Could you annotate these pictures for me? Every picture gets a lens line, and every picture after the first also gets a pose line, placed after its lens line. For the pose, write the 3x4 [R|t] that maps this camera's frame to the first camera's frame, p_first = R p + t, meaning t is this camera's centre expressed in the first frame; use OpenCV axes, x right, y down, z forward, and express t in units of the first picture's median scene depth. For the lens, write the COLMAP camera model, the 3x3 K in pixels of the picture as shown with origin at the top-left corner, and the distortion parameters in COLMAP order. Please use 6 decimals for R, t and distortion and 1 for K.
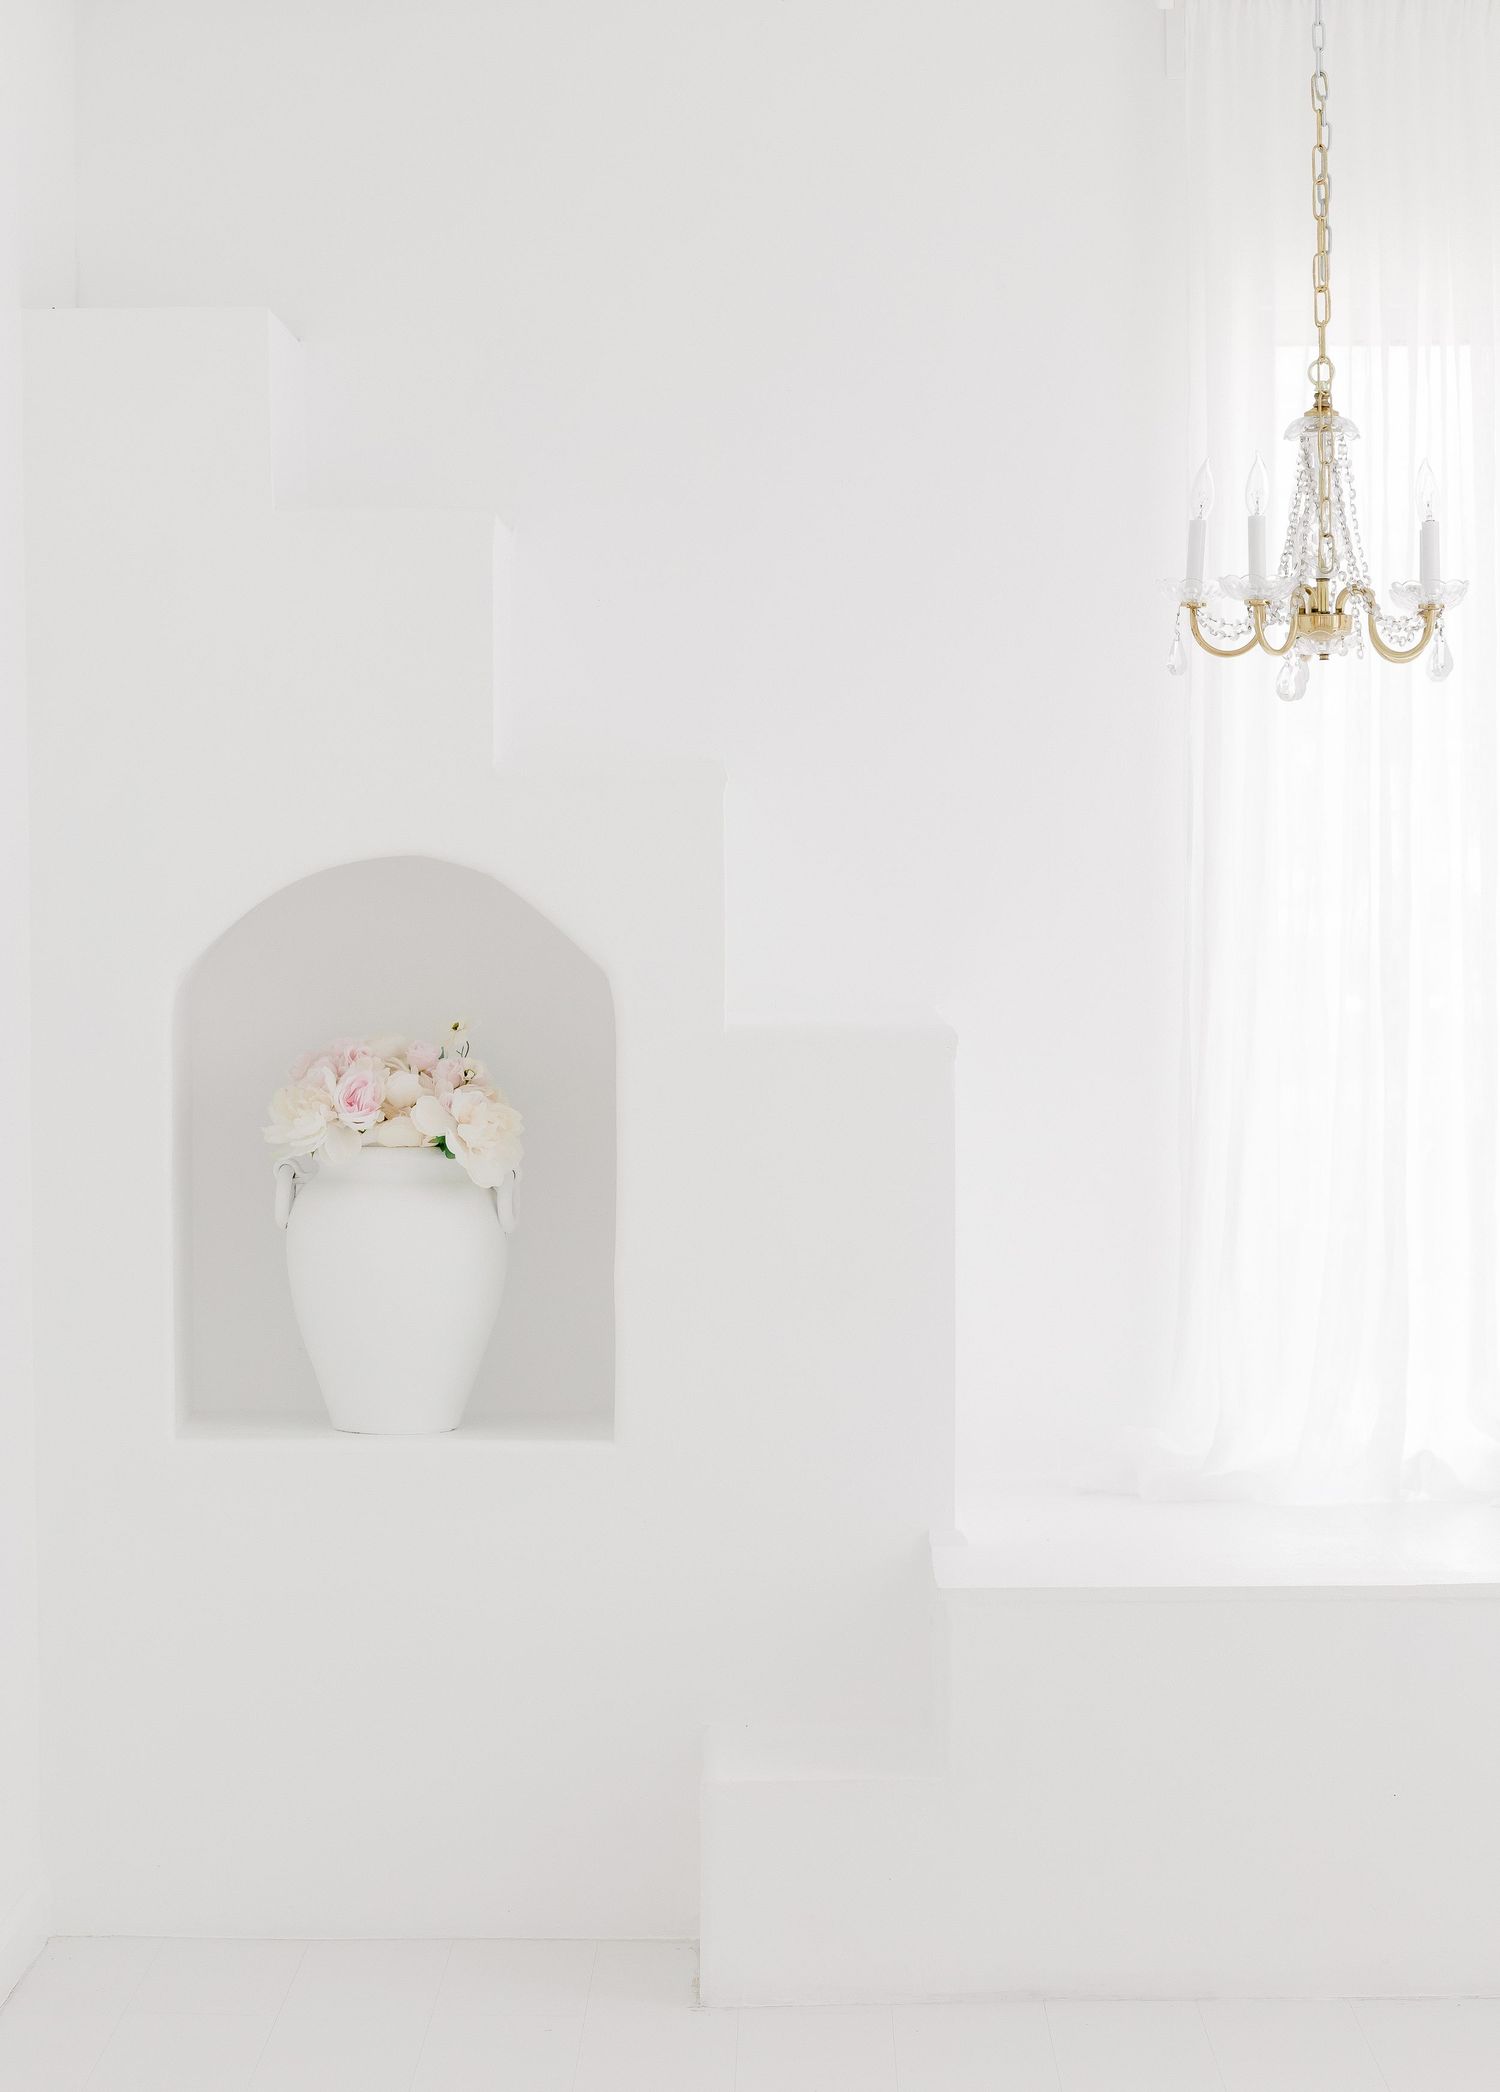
lens RADIAL K [[5565.0, 0, 751.0], [0, 5565.0, 1043.8], [0, 0, 1]] dist [-0.167973, 0.000000]
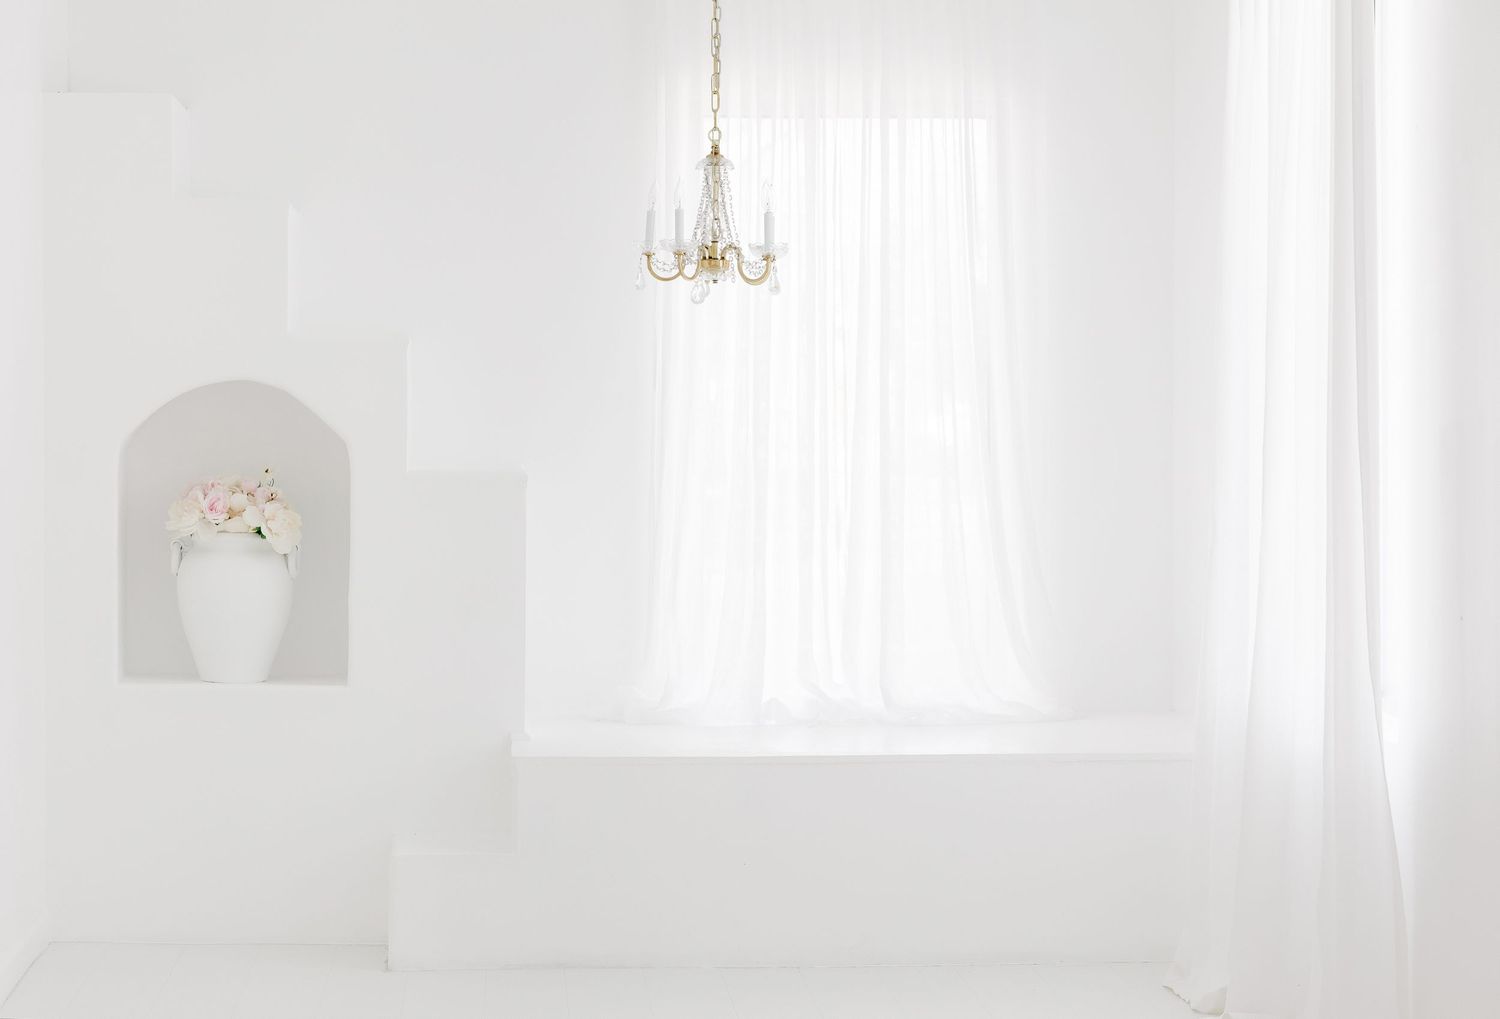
lens RADIAL K [[4424.3, 0, 699.6], [0, 4424.3, 571.5], [0, 0, 1]] dist [-0.061787, 0.000000]
pose [[0.998848, 0.007570, 0.047379, 0.024191], [-0.007281, 0.999954, -0.006268, 0.040586], [-0.047424, 0.005915, 0.998857, -0.533424]]
